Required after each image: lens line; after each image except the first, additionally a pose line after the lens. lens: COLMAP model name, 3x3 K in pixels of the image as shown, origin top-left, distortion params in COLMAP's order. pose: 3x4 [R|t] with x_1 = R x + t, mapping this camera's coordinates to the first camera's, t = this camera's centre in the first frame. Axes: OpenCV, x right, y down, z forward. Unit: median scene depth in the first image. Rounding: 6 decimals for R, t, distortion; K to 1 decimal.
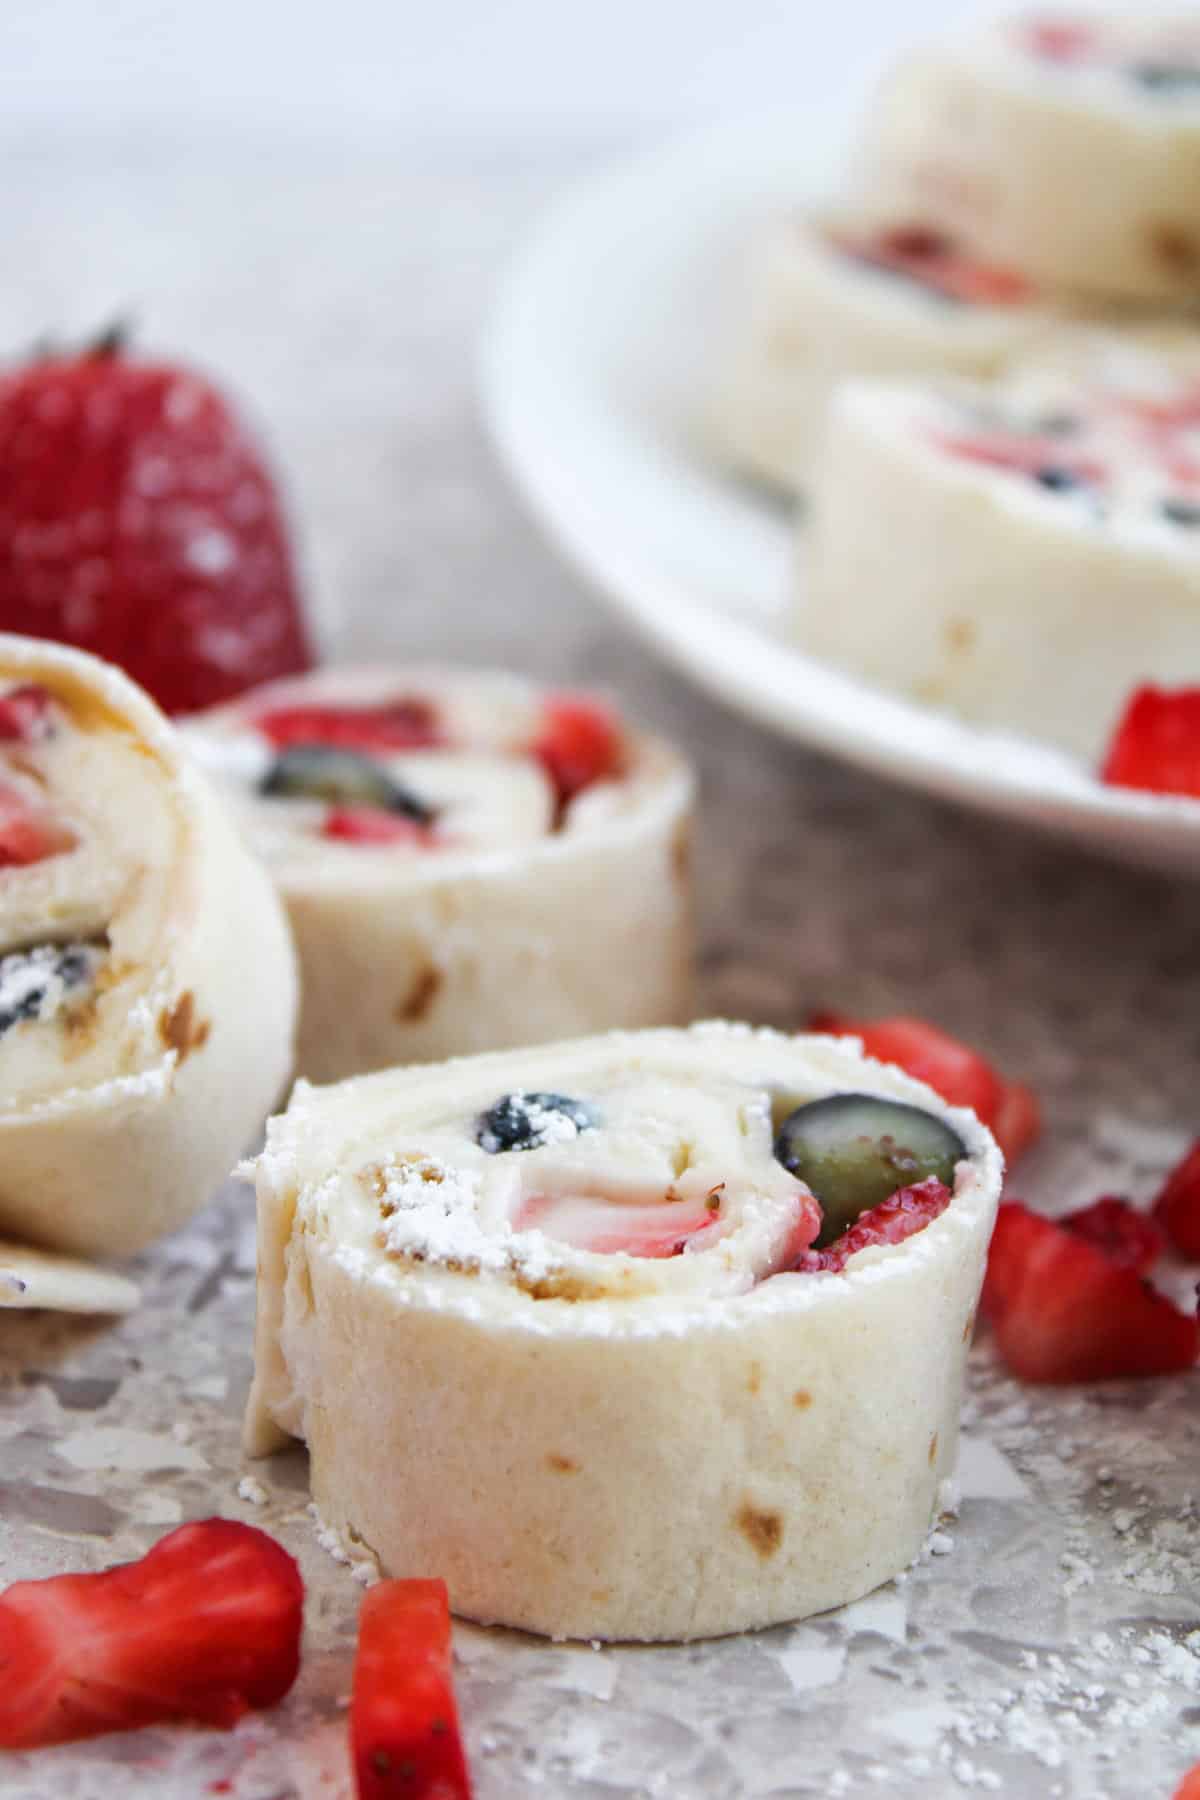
lens RADIAL K [[4034.6, 0, 603.3], [0, 4034.6, 901.4], [0, 0, 1]] dist [0.024560, 0.000000]
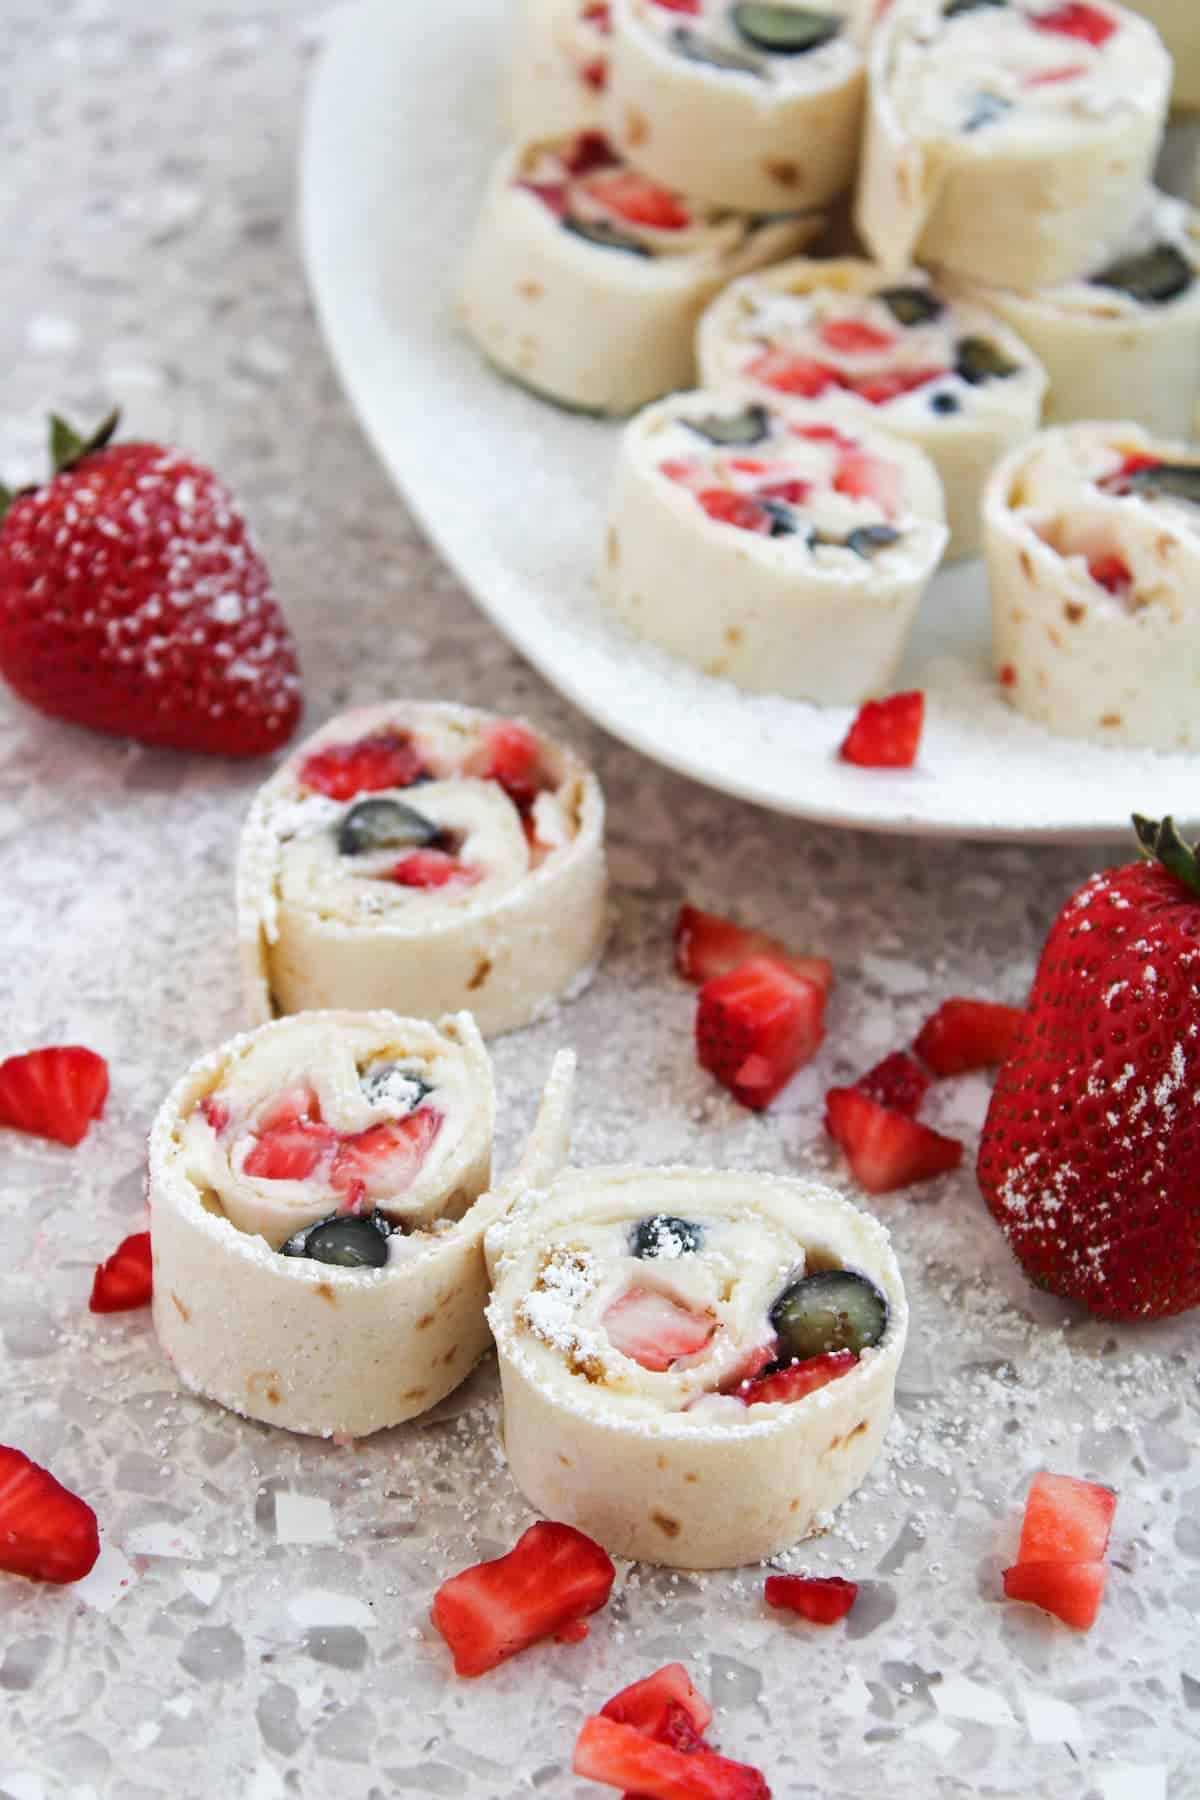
lens RADIAL K [[4034.6, 0, 592.9], [0, 4034.6, 888.6], [0, 0, 1]] dist [0.024560, 0.000000]
pose [[0.978767, -0.148160, 0.141645, -0.270606], [0.095049, 0.940310, 0.326776, -0.656681], [-0.181606, -0.306374, 0.934427, -0.654510]]
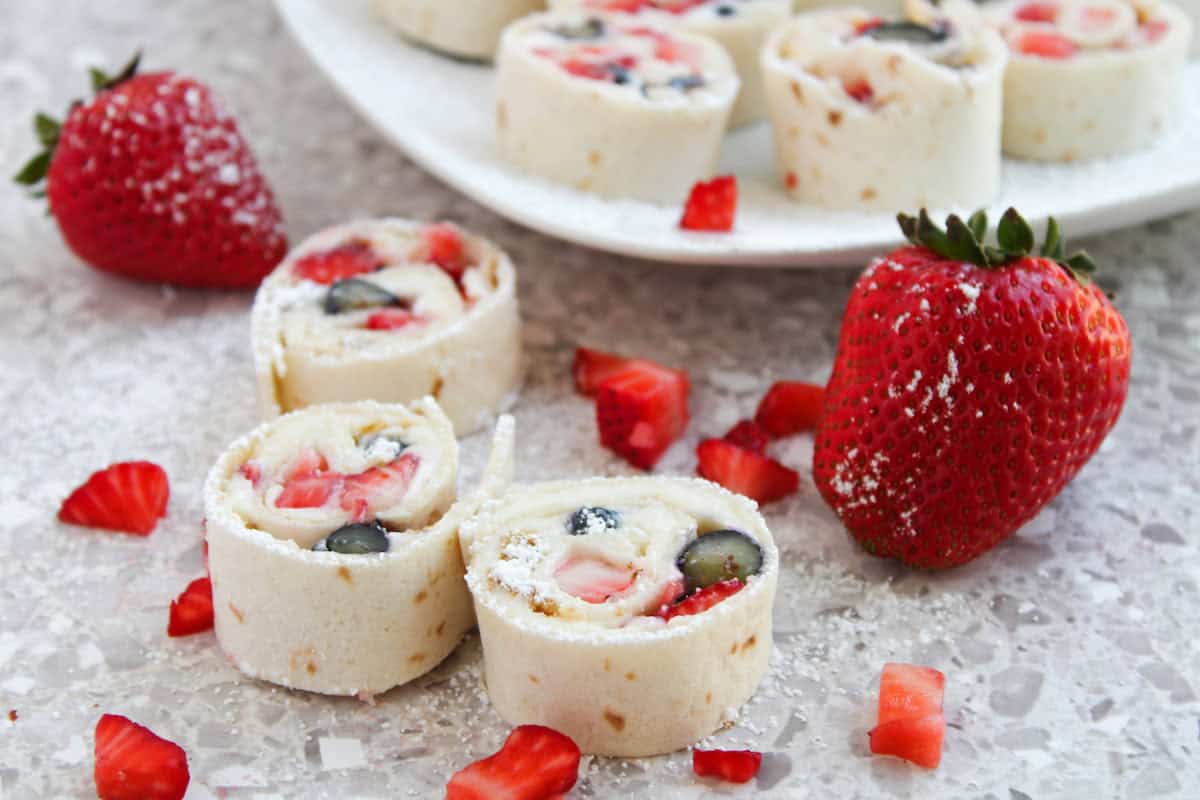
lens RADIAL K [[2689.7, 0, 606.5], [0, 2689.7, 408.4], [0, 0, 1]] dist [0.024560, 0.000000]
pose [[0.952814, -0.215206, 0.214083, -0.331031], [0.169392, 0.962185, 0.213322, -0.327952], [-0.251896, -0.166993, 0.953238, -0.559634]]
